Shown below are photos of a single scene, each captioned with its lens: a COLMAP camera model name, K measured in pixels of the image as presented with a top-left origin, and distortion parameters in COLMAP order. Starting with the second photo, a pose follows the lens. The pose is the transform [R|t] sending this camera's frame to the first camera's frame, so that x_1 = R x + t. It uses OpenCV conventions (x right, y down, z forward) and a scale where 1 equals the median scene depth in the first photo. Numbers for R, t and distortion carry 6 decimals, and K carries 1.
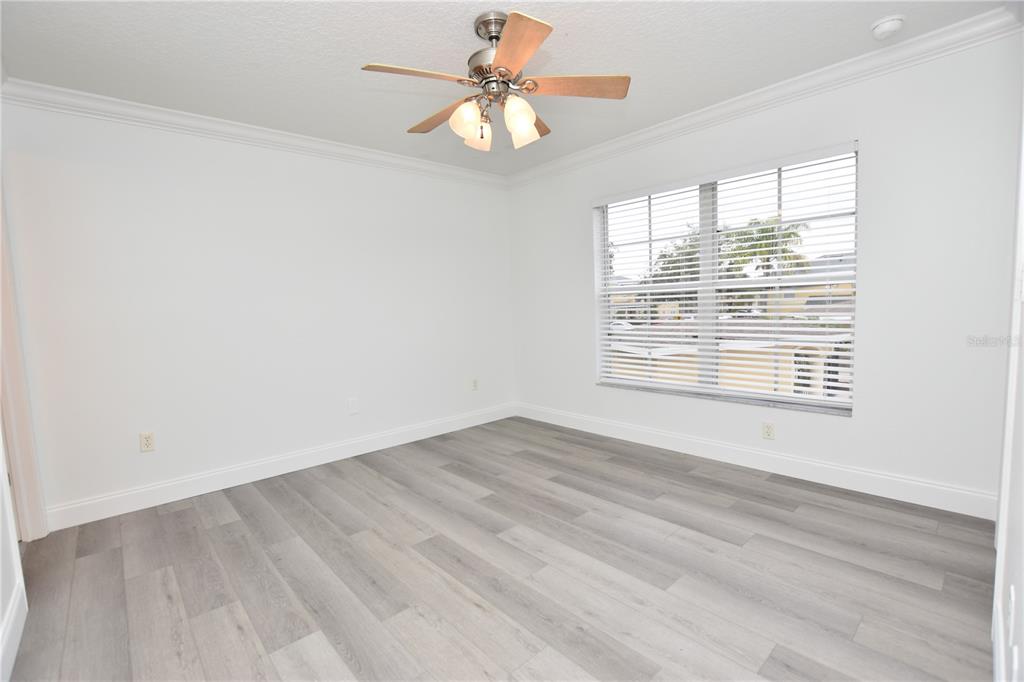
lens RADIAL K [[457.0, 0, 512.0], [0, 457.0, 341.0], [0, 0, 1]] dist [0.000832, 0.000177]
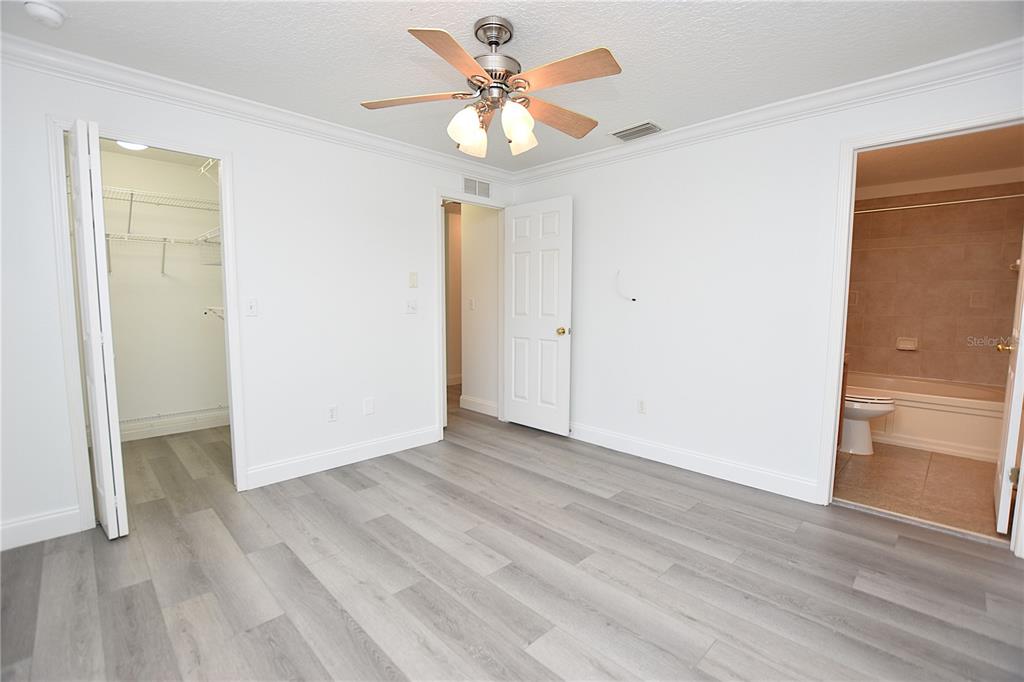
lens RADIAL K [[457.0, 0, 512.0], [0, 457.0, 341.0], [0, 0, 1]] dist [0.000832, 0.000177]
pose [[-0.998673, 0.036436, -0.036404, -0.018929], [0.029675, 0.984734, 0.171517, -0.180758], [0.042098, 0.170209, -0.984508, 1.887474]]
